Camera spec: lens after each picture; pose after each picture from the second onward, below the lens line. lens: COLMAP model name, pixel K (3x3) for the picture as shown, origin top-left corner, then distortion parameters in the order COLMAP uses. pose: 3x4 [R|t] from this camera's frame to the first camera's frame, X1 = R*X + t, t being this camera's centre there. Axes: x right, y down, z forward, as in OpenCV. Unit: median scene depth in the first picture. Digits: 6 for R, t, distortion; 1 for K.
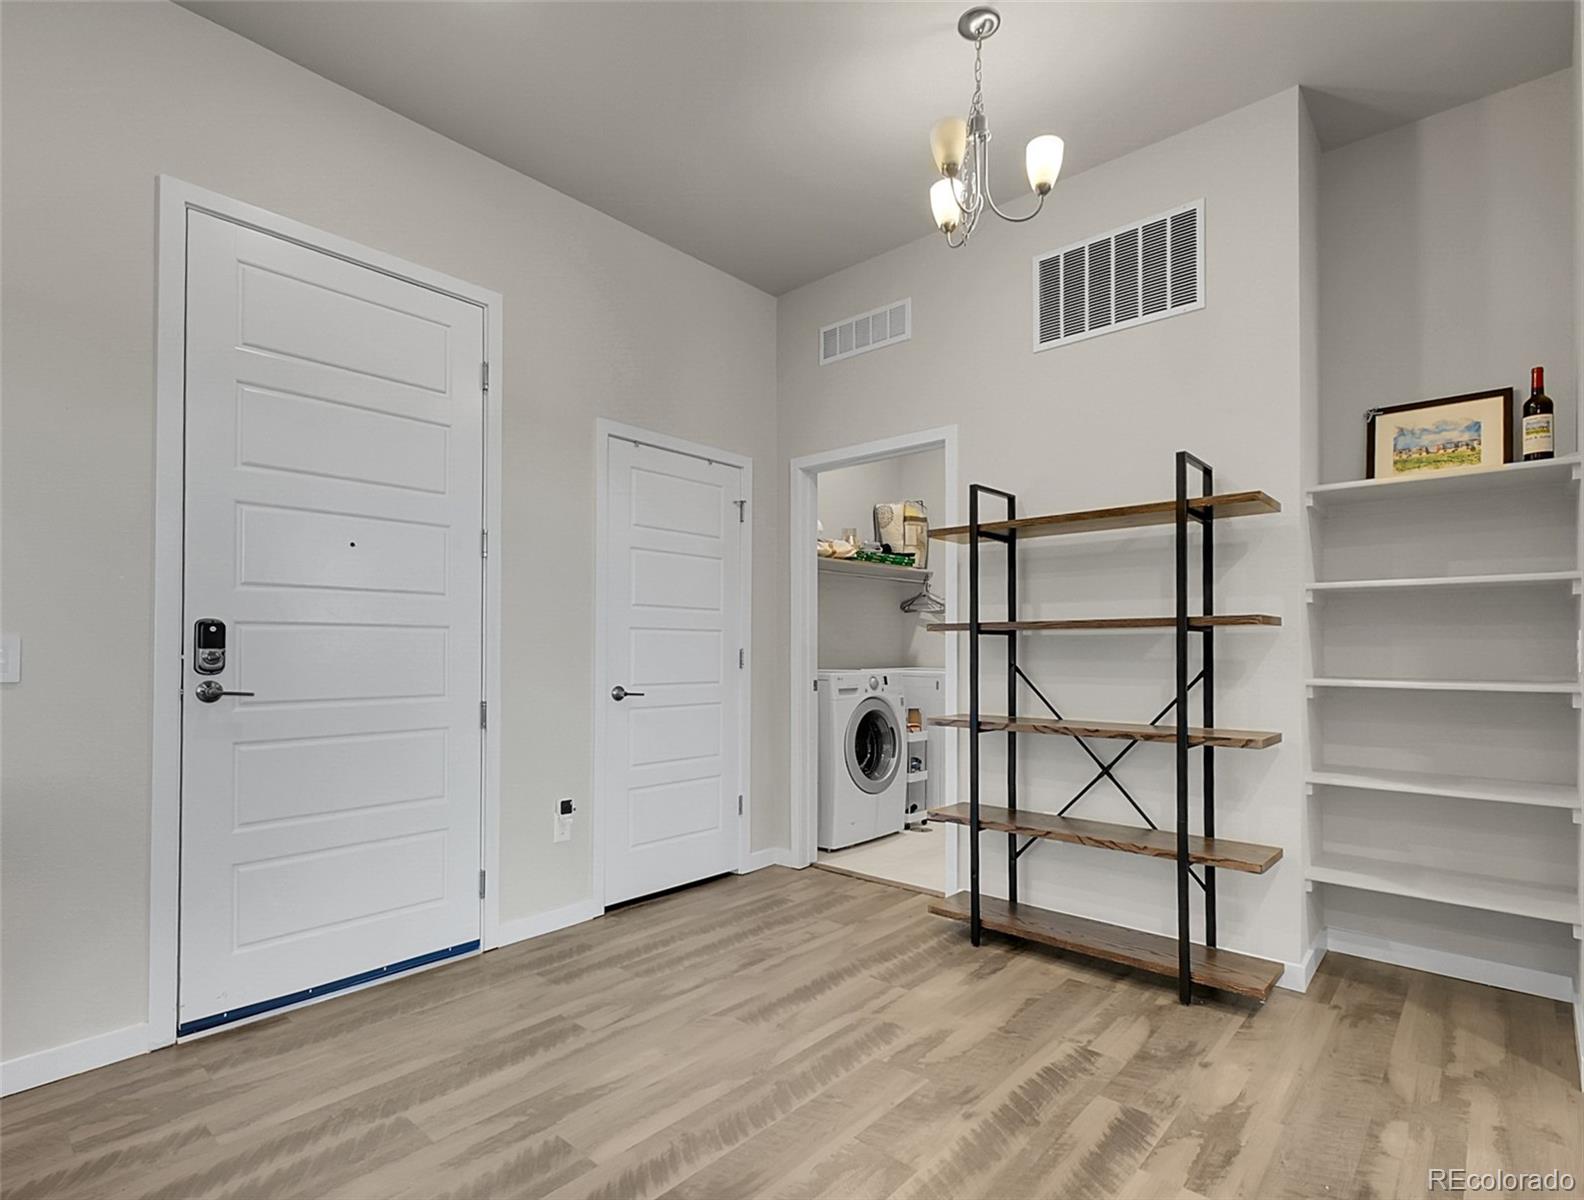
lens RADIAL K [[785.3, 0, 746.3], [0, 785.3, 632.4], [0, 0, 1]] dist [-0.002831, 0.000769]
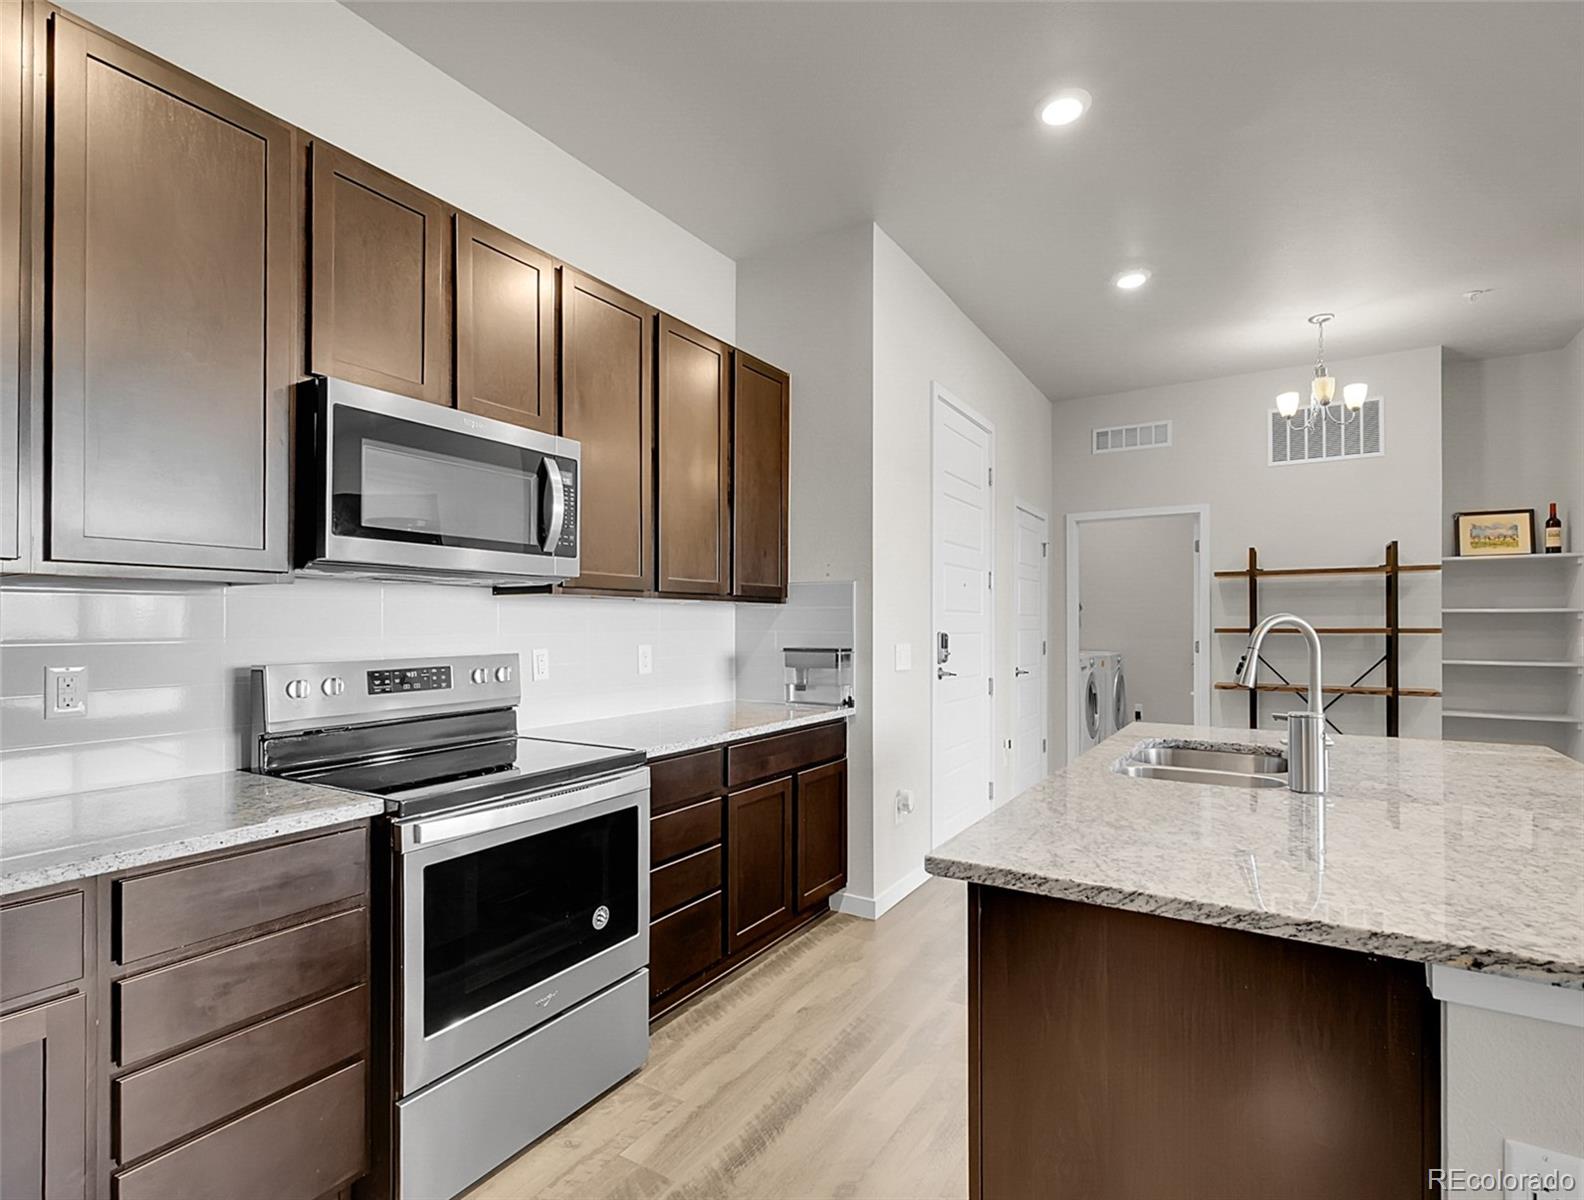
lens RADIAL K [[785.3, 0, 739.1], [0, 785.3, 626.8], [0, 0, 1]] dist [-0.002831, 0.000769]
pose [[0.985963, -0.002401, 0.166945, -1.251154], [-0.000849, 0.999812, 0.019396, -0.054593], [-0.166960, -0.019265, 0.985775, -0.574857]]
